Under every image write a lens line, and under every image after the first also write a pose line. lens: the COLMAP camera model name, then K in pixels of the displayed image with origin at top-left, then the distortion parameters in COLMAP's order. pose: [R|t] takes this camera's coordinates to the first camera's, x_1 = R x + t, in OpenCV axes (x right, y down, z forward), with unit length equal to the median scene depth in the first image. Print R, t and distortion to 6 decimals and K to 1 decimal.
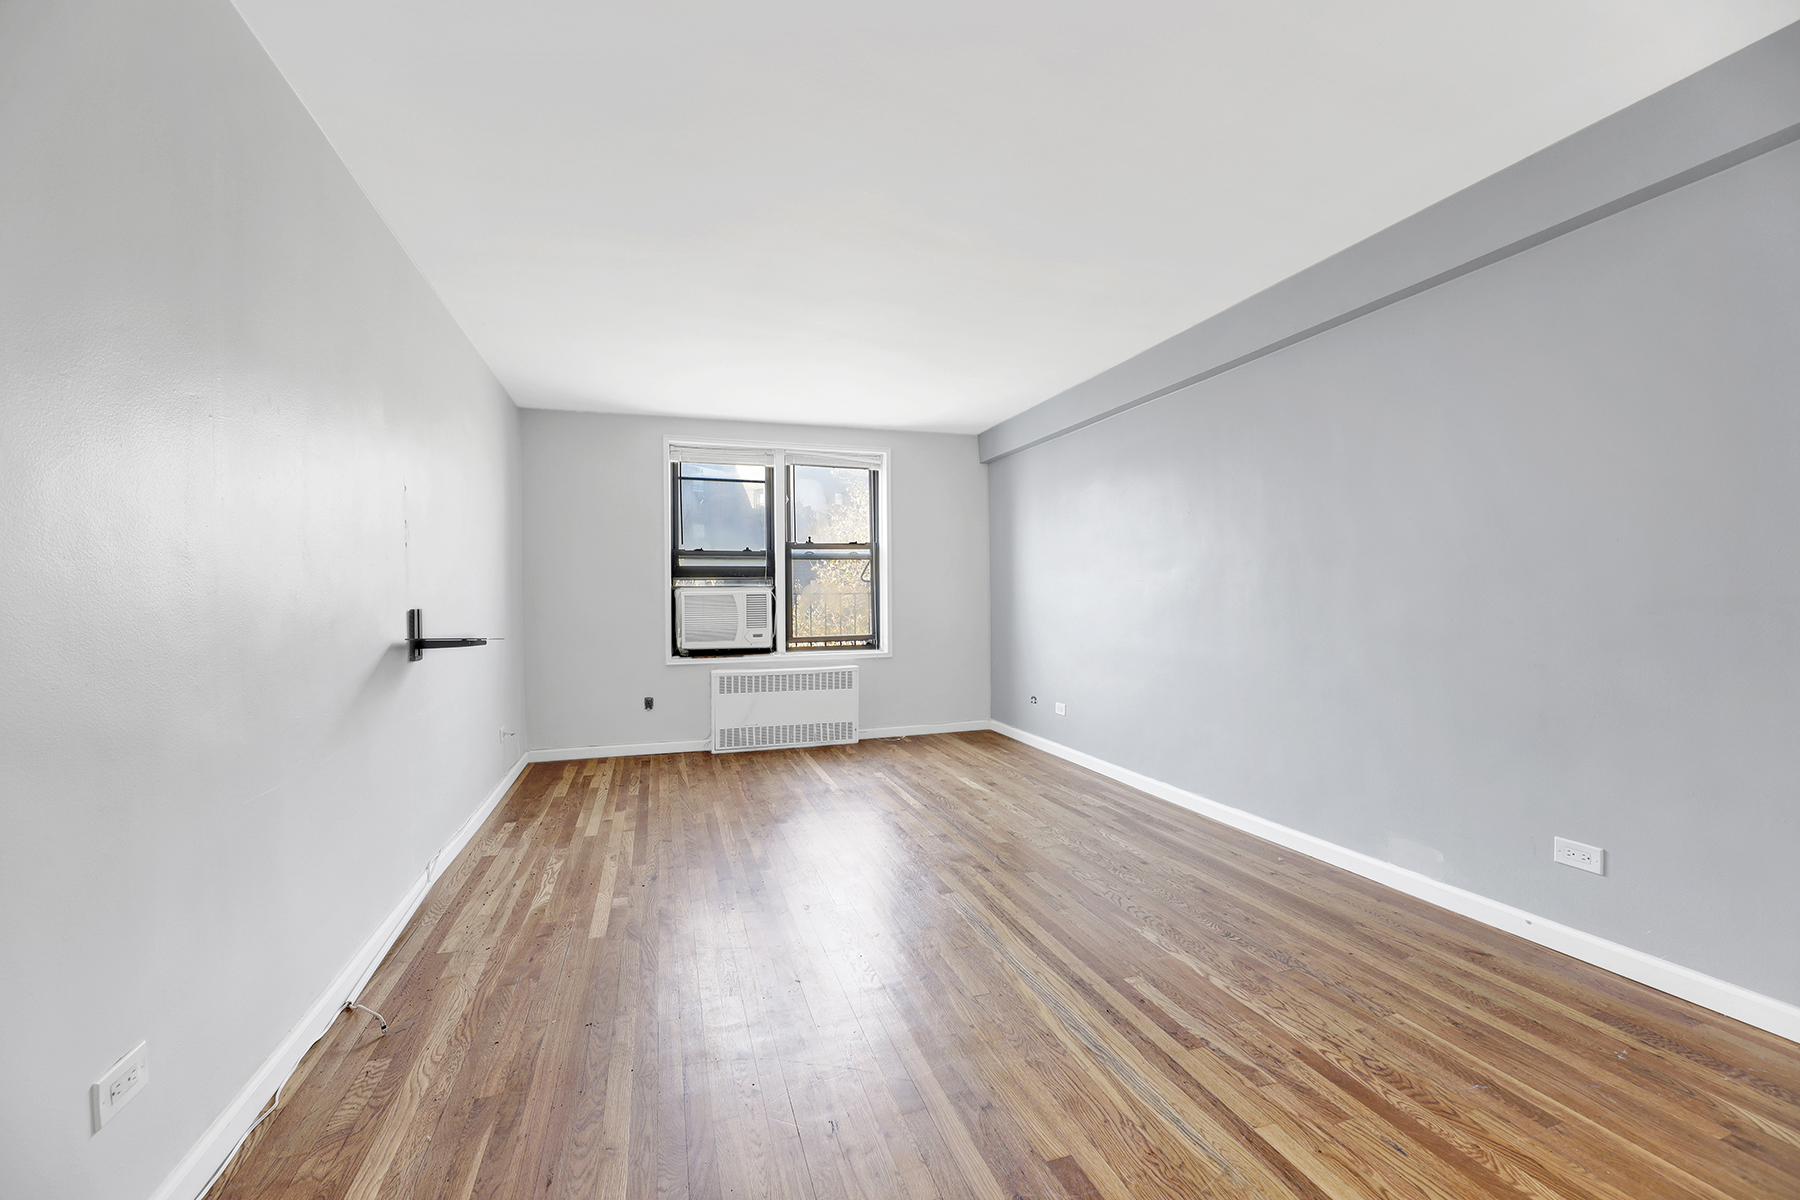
lens RADIAL K [[728.9, 0, 896.3], [0, 728.9, 595.5], [0, 0, 1]] dist [-0.002897, -0.000818]
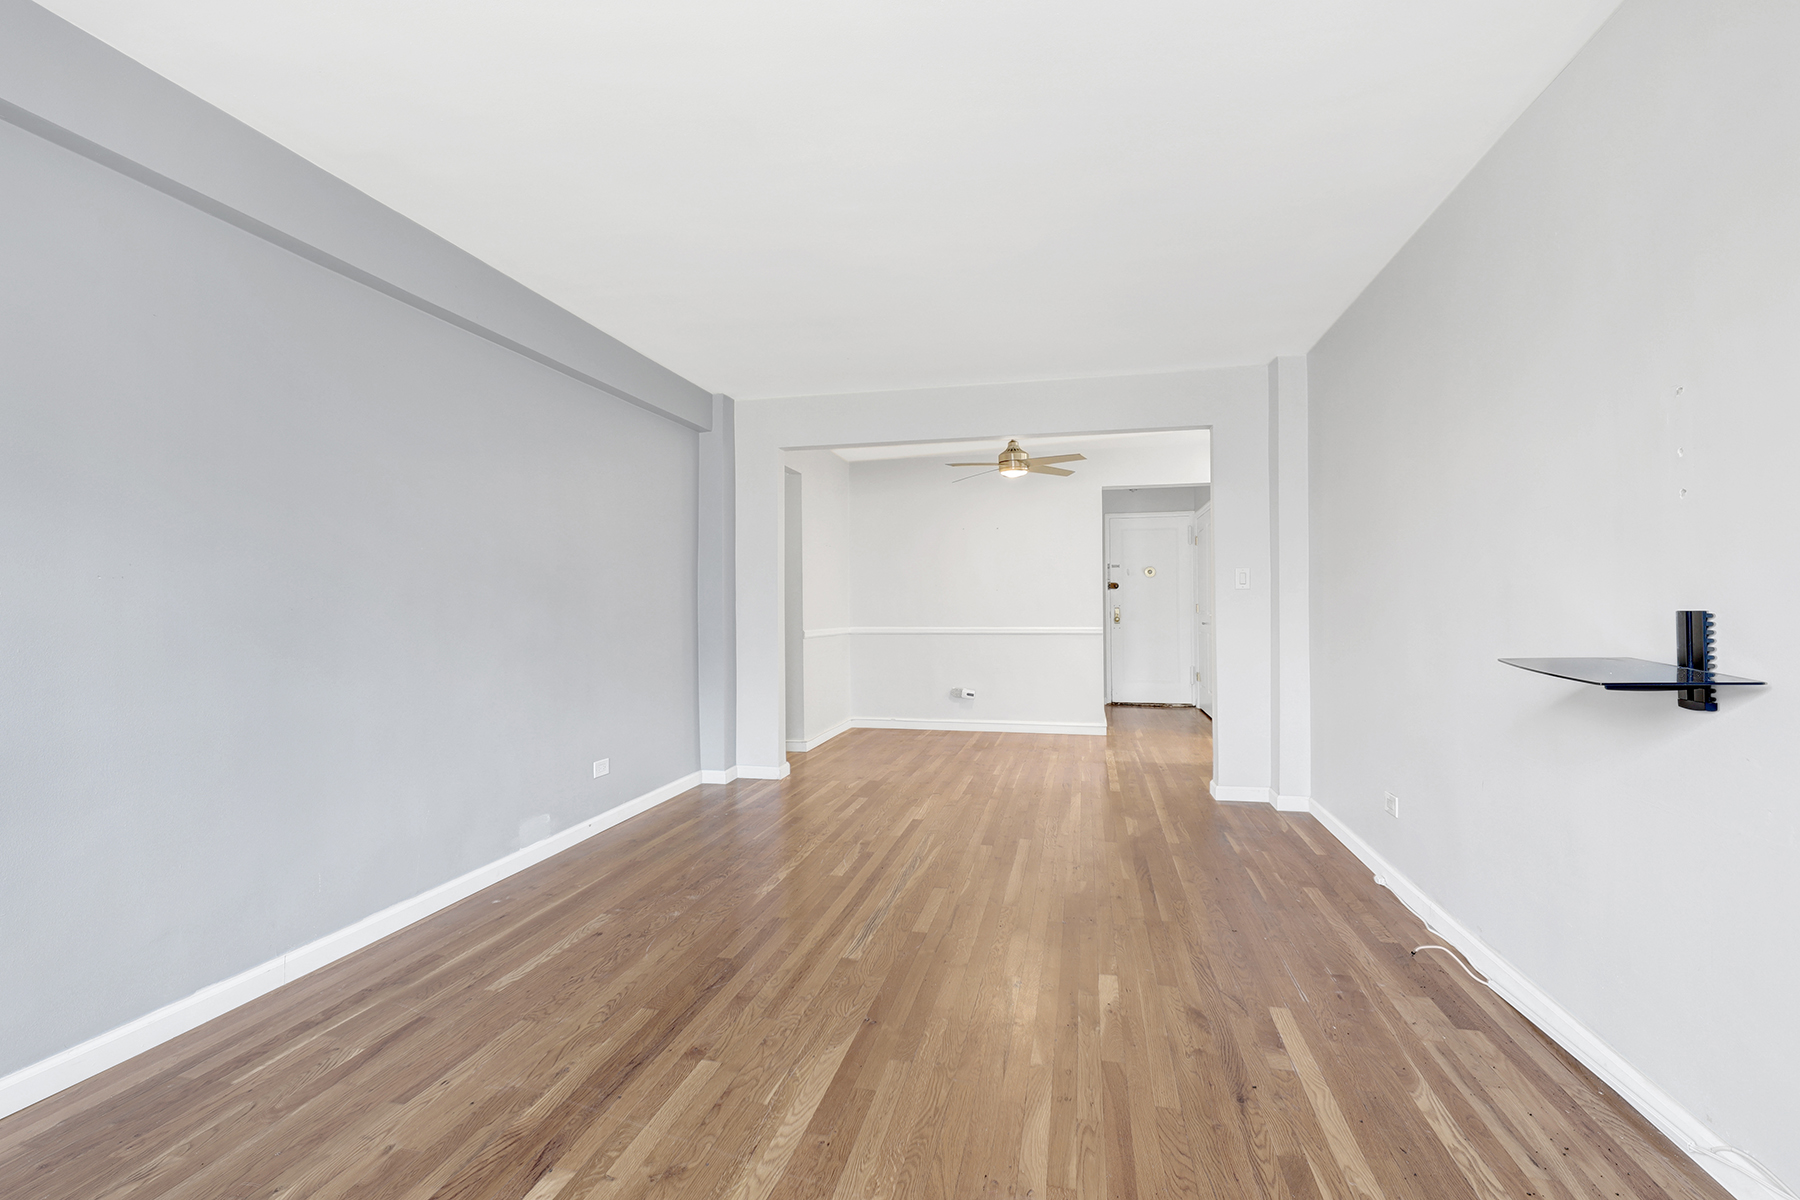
lens RADIAL K [[749.9, 0, 900.0], [0, 749.9, 600.0], [0, 0, 1]] dist [0.000653, -0.000041]
pose [[-0.848380, 0.020012, 0.529010, -0.459453], [0.013544, 0.999779, -0.016100, 0.011983], [-0.529215, -0.006494, -0.848463, 1.769777]]
